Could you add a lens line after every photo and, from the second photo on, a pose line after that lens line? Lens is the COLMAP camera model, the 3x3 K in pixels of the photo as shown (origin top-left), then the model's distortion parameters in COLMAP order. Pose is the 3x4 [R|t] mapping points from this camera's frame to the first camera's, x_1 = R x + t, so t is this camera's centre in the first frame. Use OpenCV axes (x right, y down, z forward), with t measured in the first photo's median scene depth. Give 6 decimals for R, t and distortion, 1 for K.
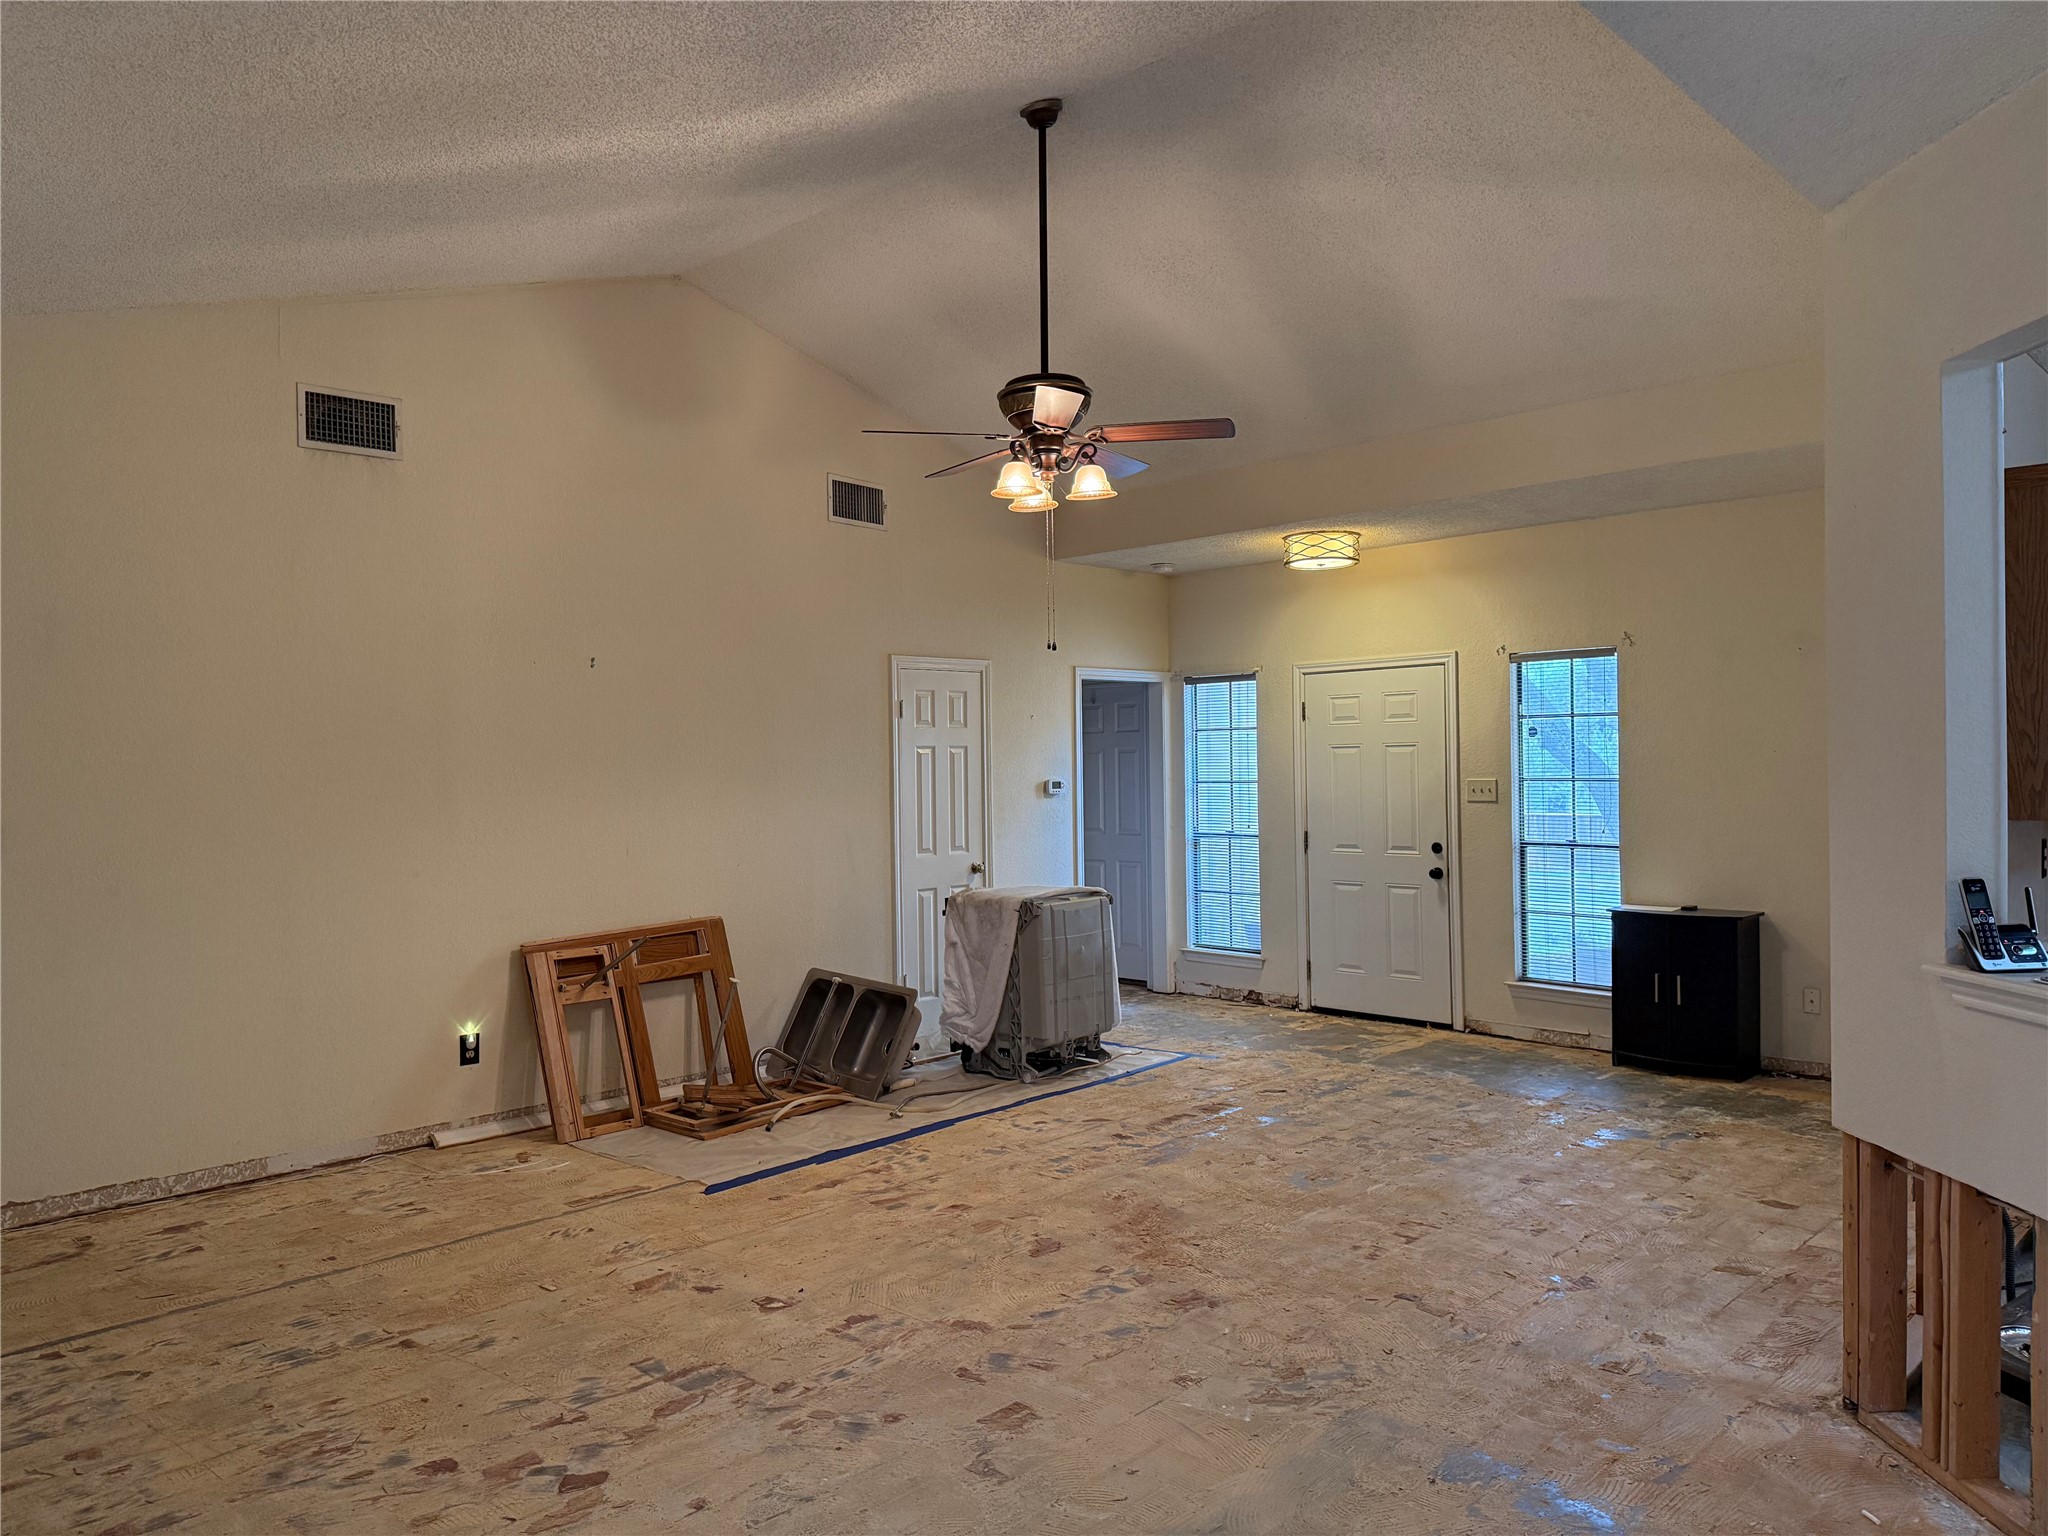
lens RADIAL K [[1433.1, 0, 1011.9], [0, 1433.1, 759.0], [0, 0, 1]] dist [0.050486, -0.058601]
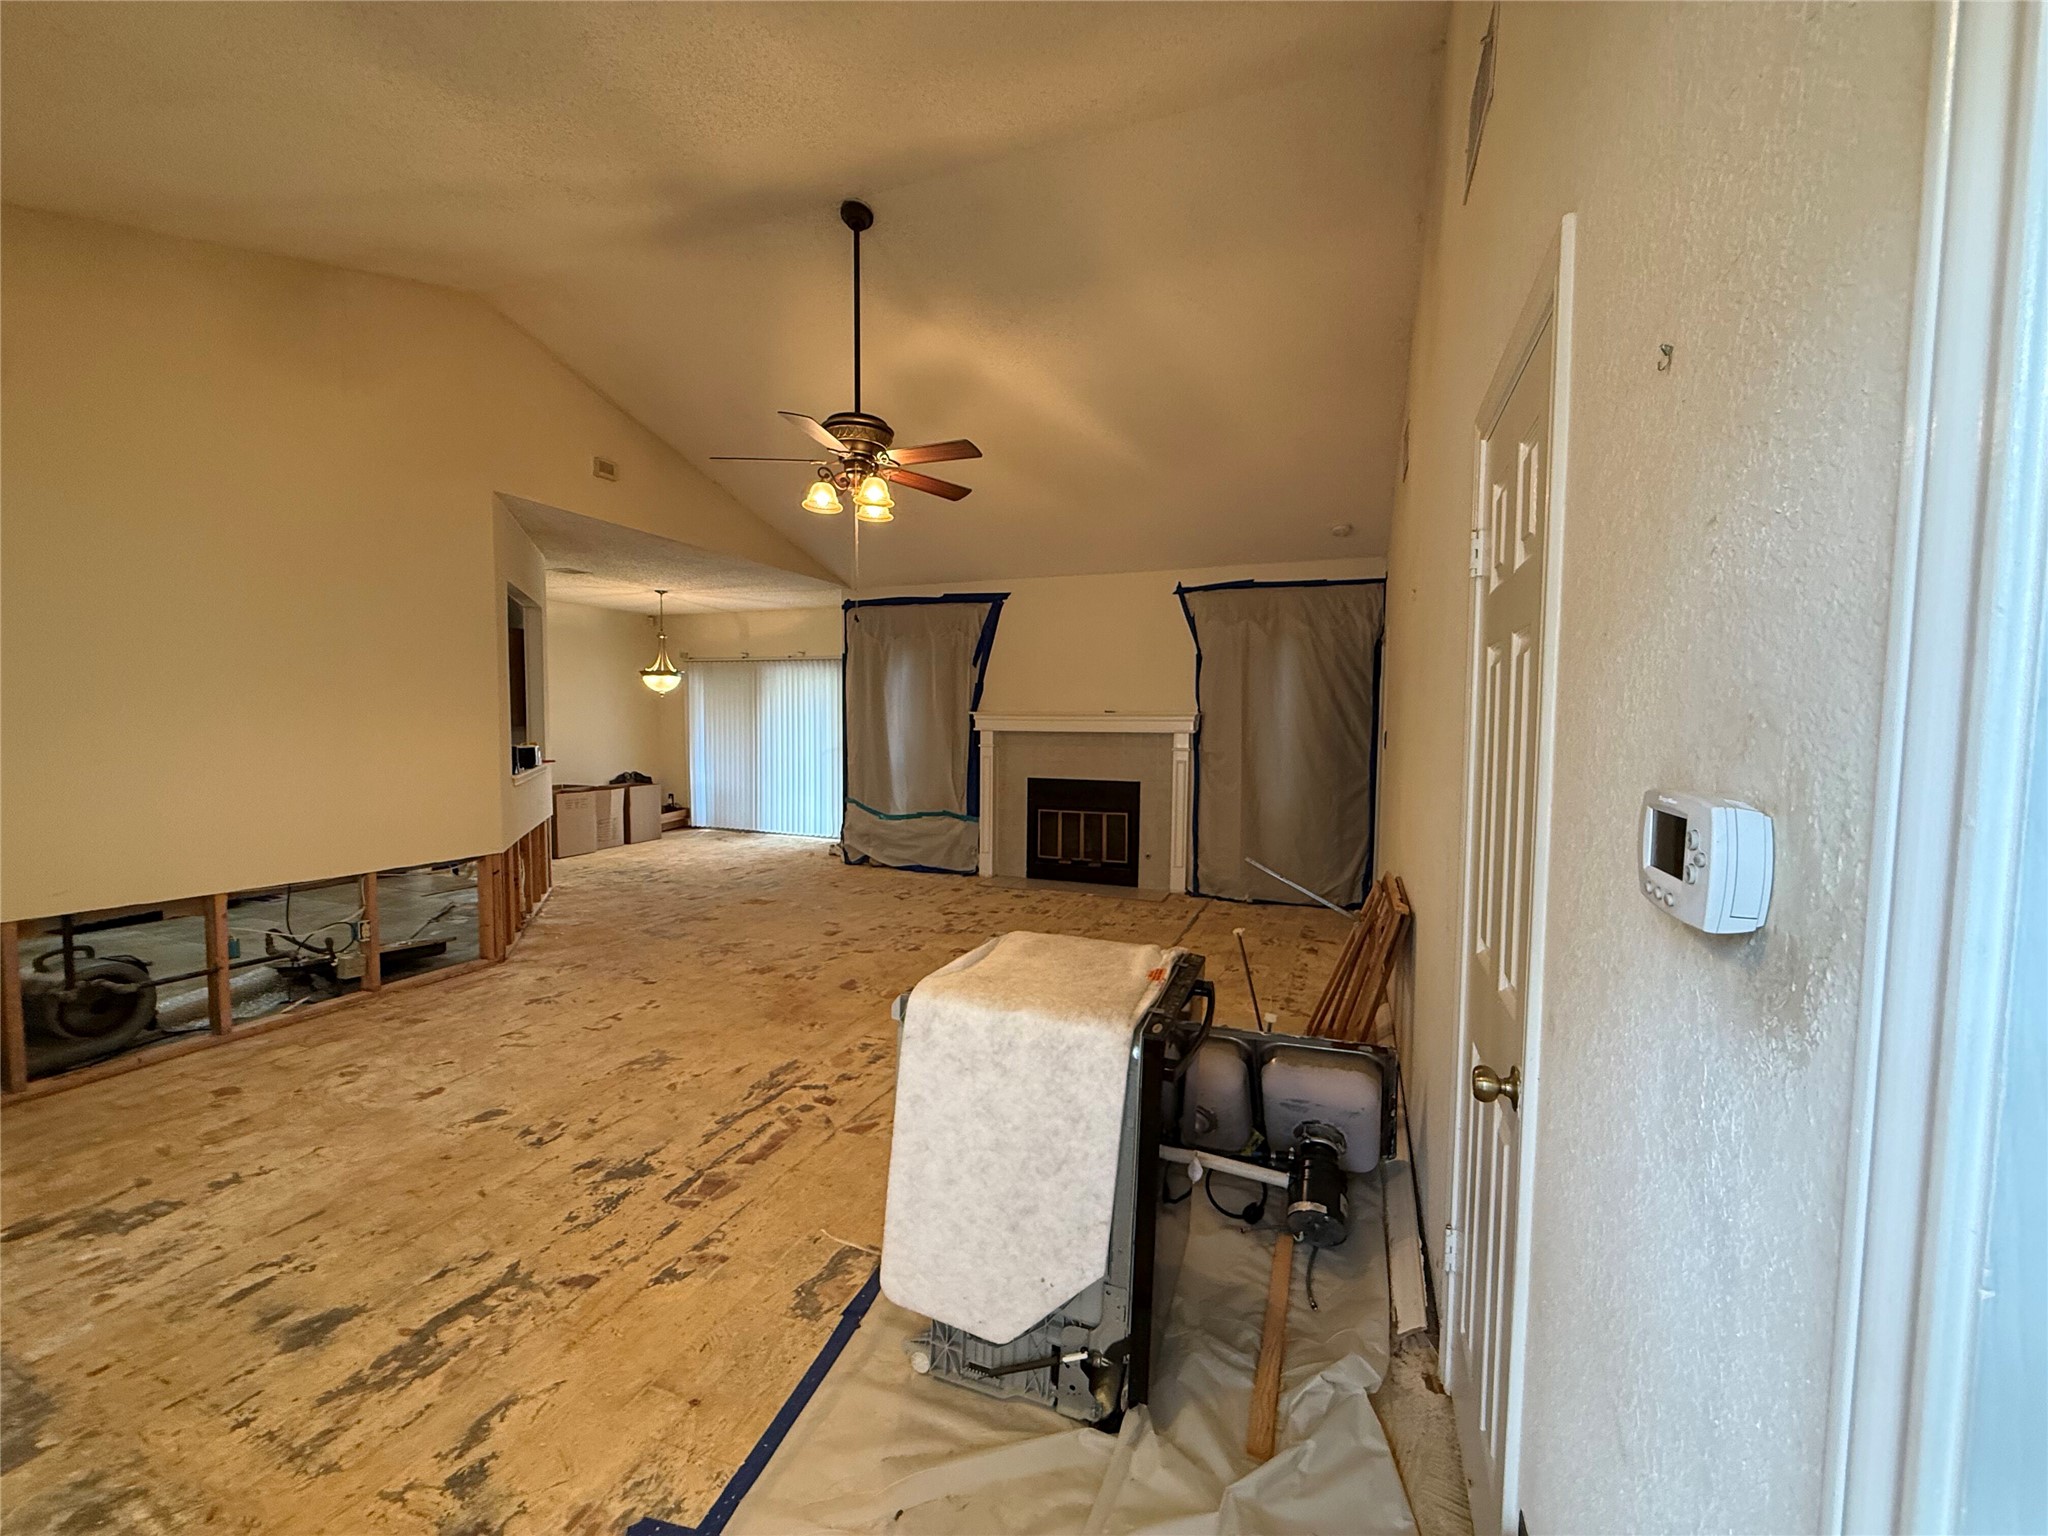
lens RADIAL K [[814.8, 0, 1022.4], [0, 814.8, 768.7], [0, 0, 1]] dist [-0.000694, 0.000276]
pose [[-0.921295, 0.028973, -0.387784, 0.202151], [0.004438, 0.997939, 0.064017, 0.013432], [0.388840, 0.057258, -0.919524, 1.944608]]
